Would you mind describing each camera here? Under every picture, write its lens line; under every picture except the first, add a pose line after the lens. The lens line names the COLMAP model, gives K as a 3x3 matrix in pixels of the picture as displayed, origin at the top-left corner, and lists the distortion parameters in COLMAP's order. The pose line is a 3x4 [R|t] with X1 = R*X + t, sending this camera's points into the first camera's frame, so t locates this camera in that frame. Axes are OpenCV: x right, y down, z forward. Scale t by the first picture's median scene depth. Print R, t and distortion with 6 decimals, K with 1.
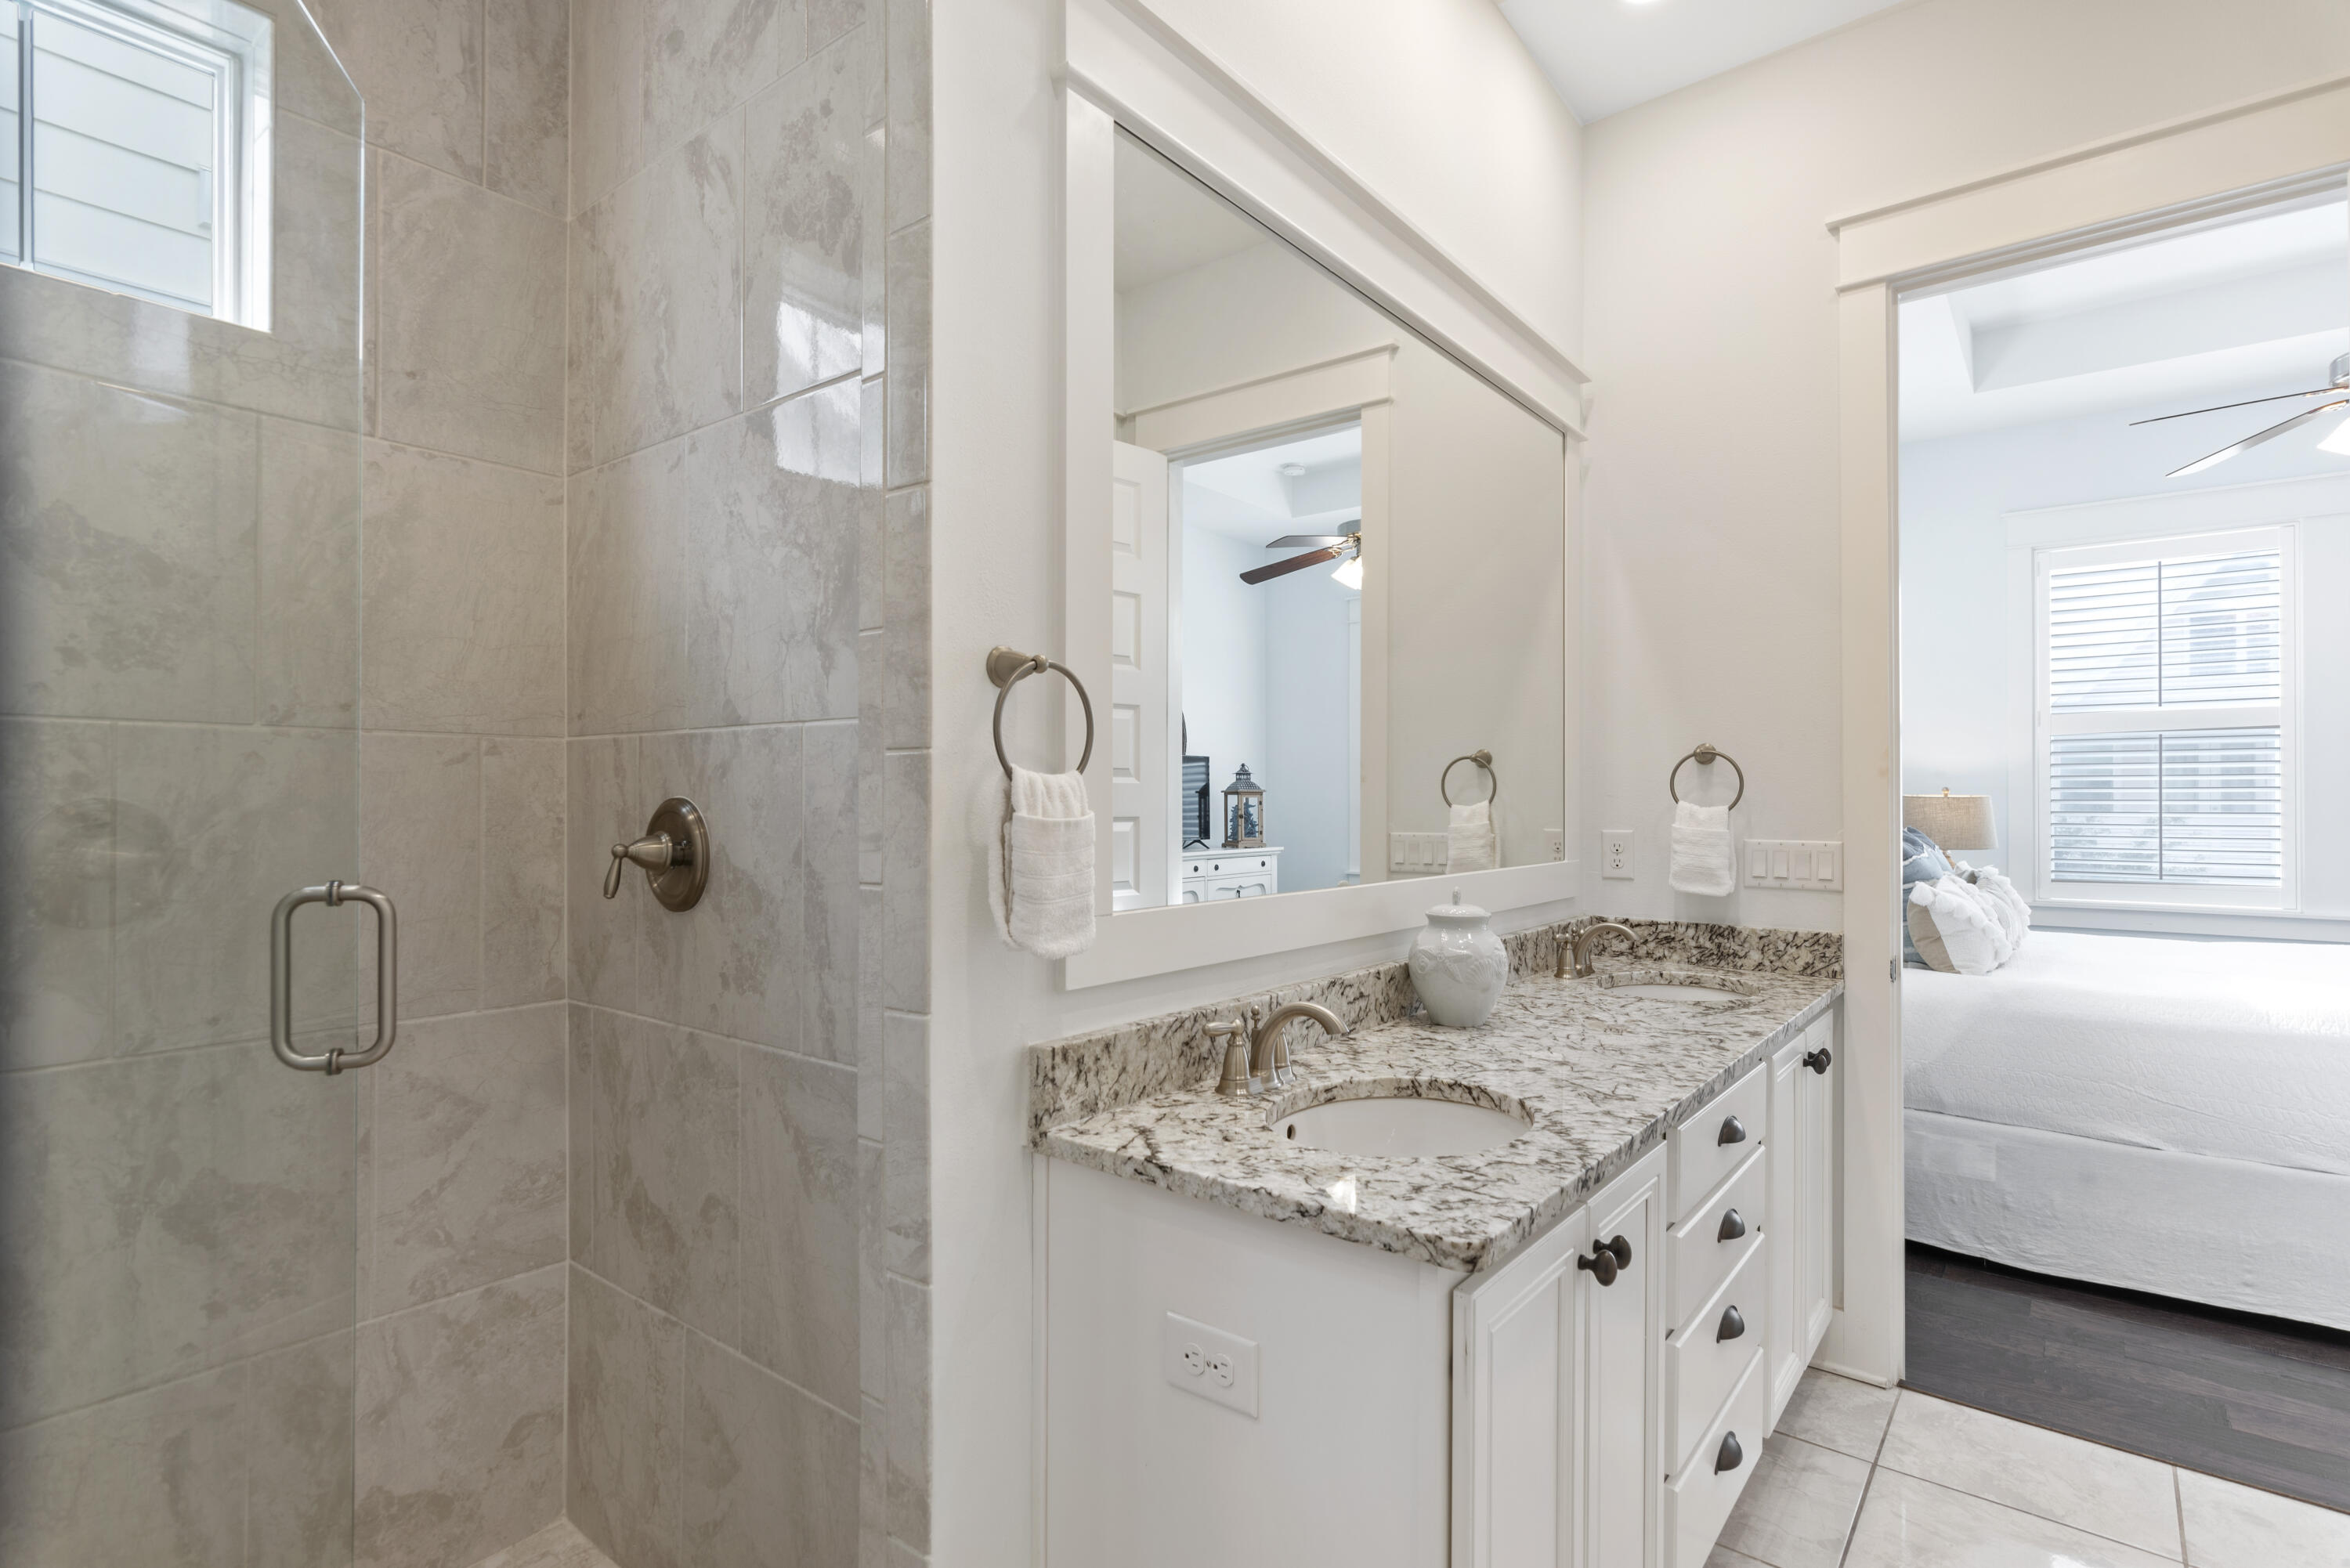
lens RADIAL K [[1144.4, 0, 1175.0], [0, 1144.4, 784.0], [0, 0, 1]] dist [-0.000629, 0.000589]
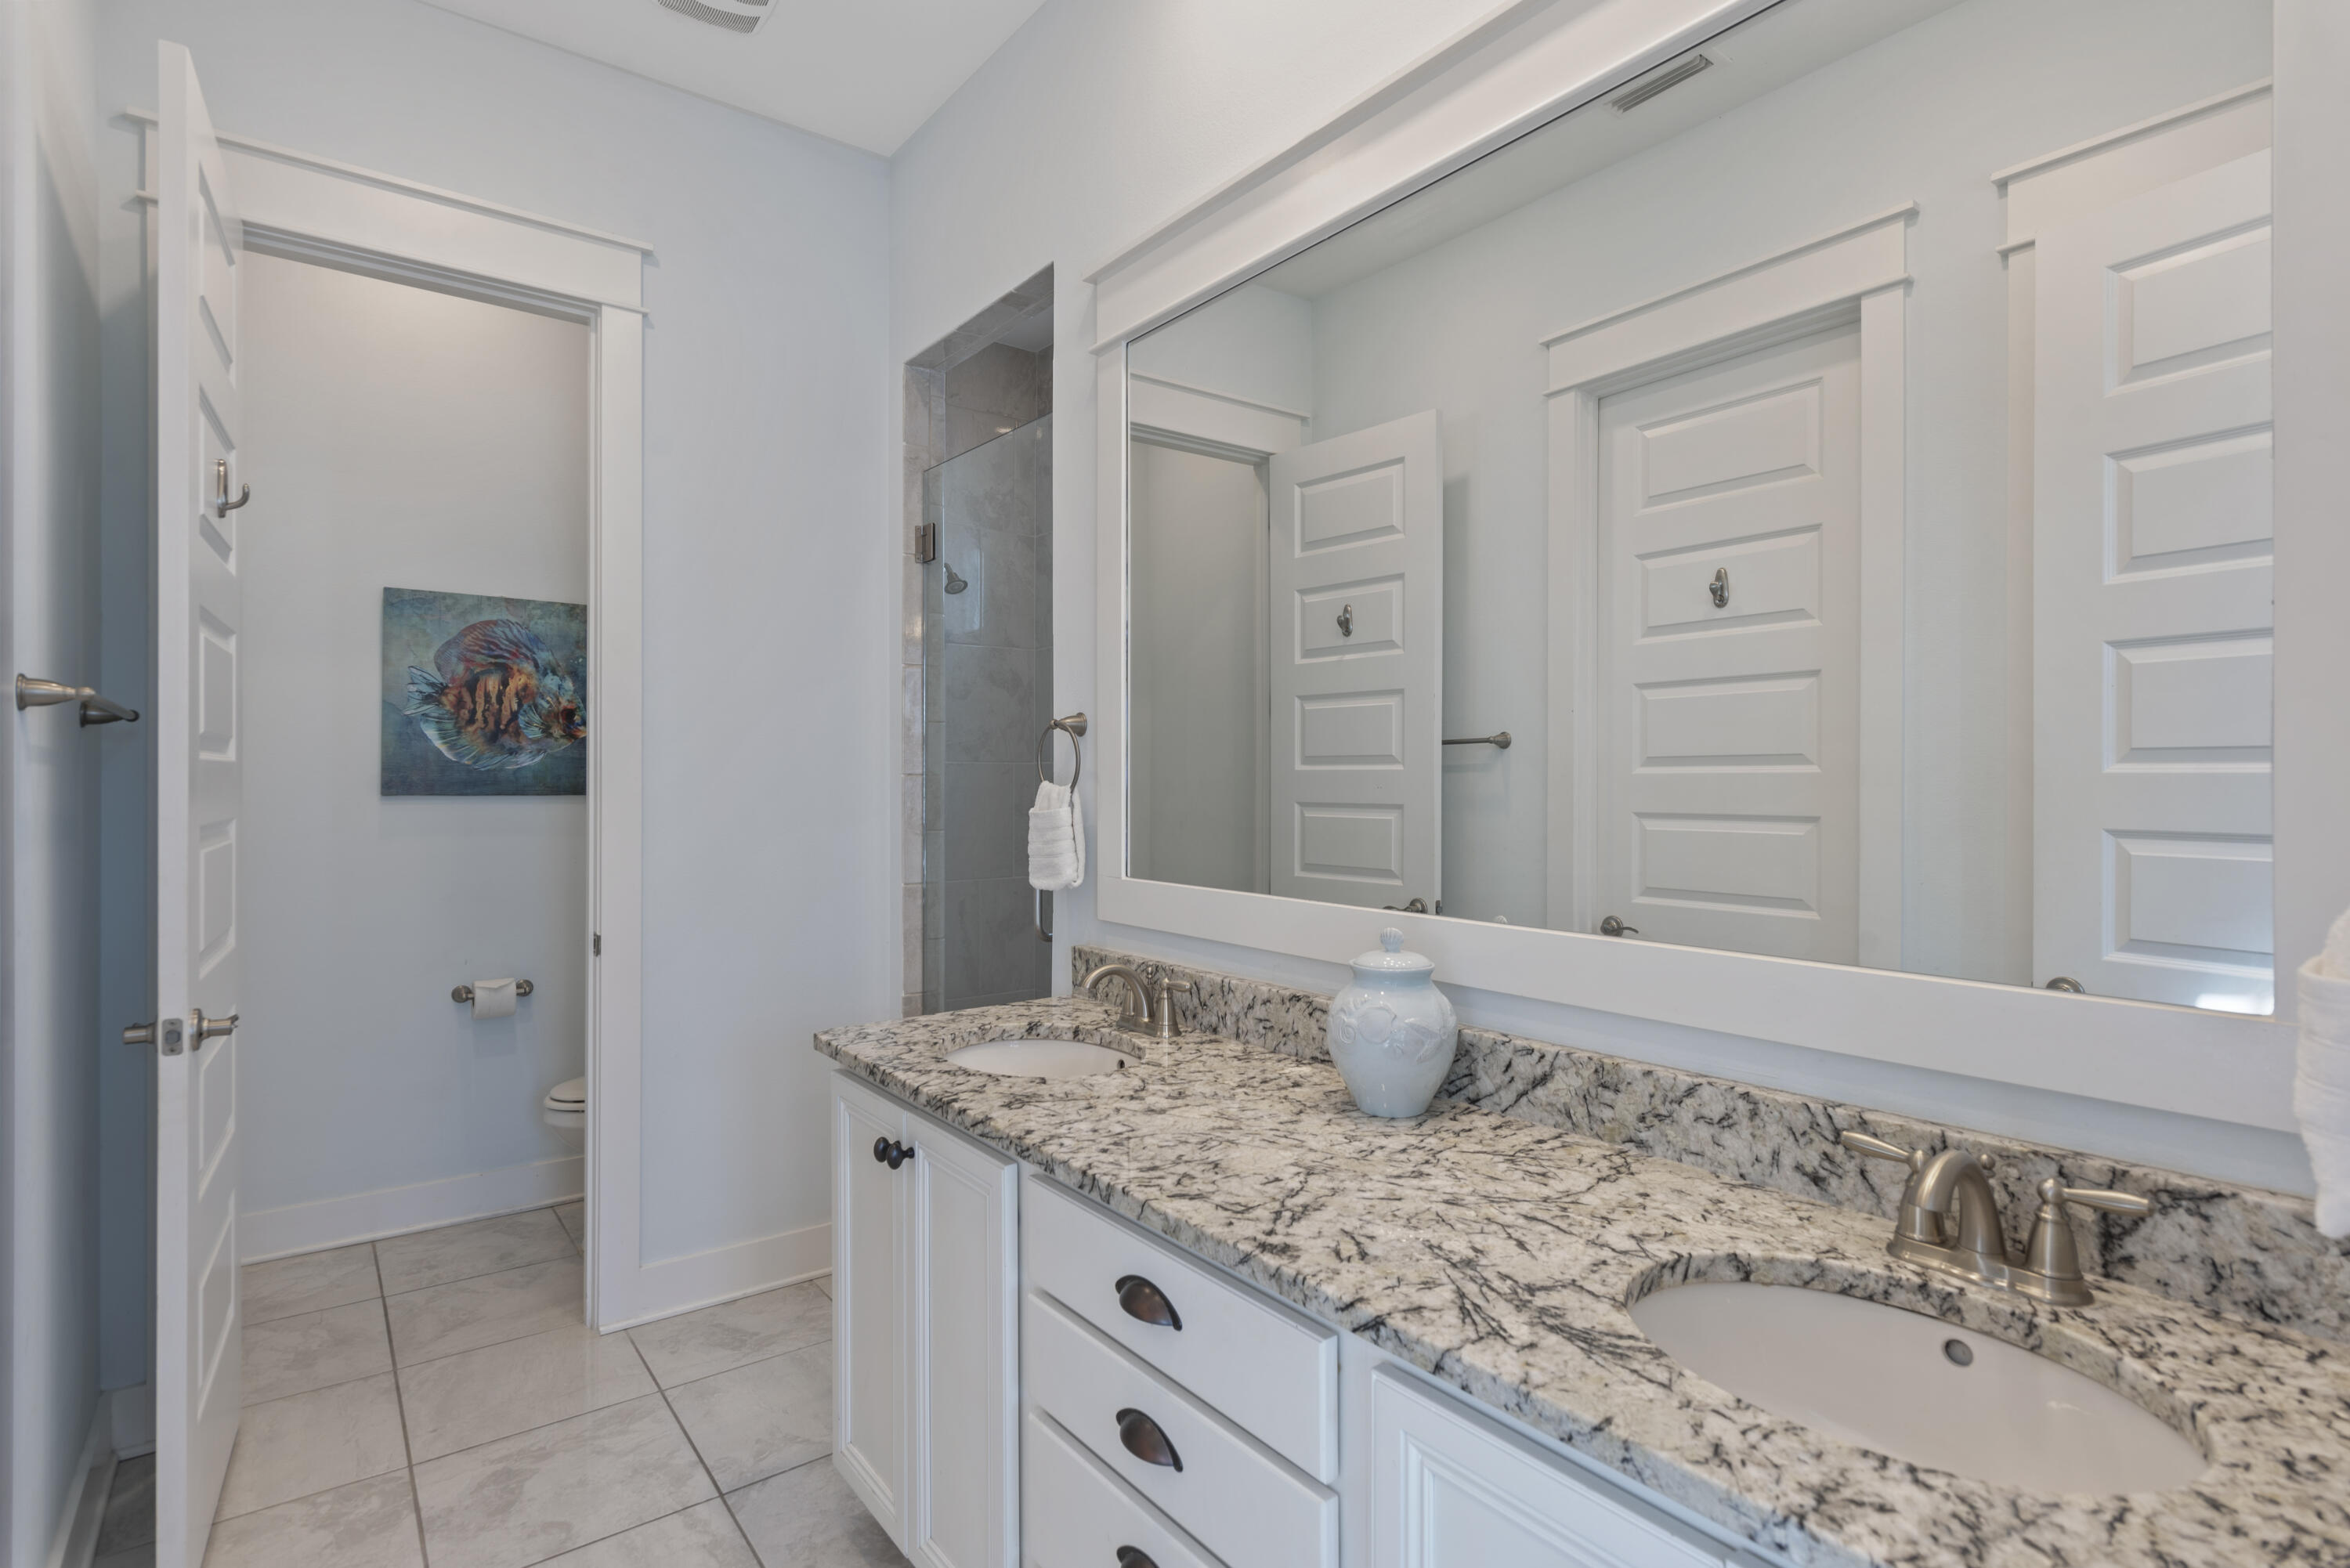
lens RADIAL K [[1144.4, 0, 1175.0], [0, 1144.4, 784.0], [0, 0, 1]] dist [-0.000629, 0.000589]
pose [[-0.239531, -0.004270, -0.970879, 1.363404], [0.004729, 0.999973, -0.005565, -0.000472], [0.970877, -0.005925, -0.239505, 1.410523]]
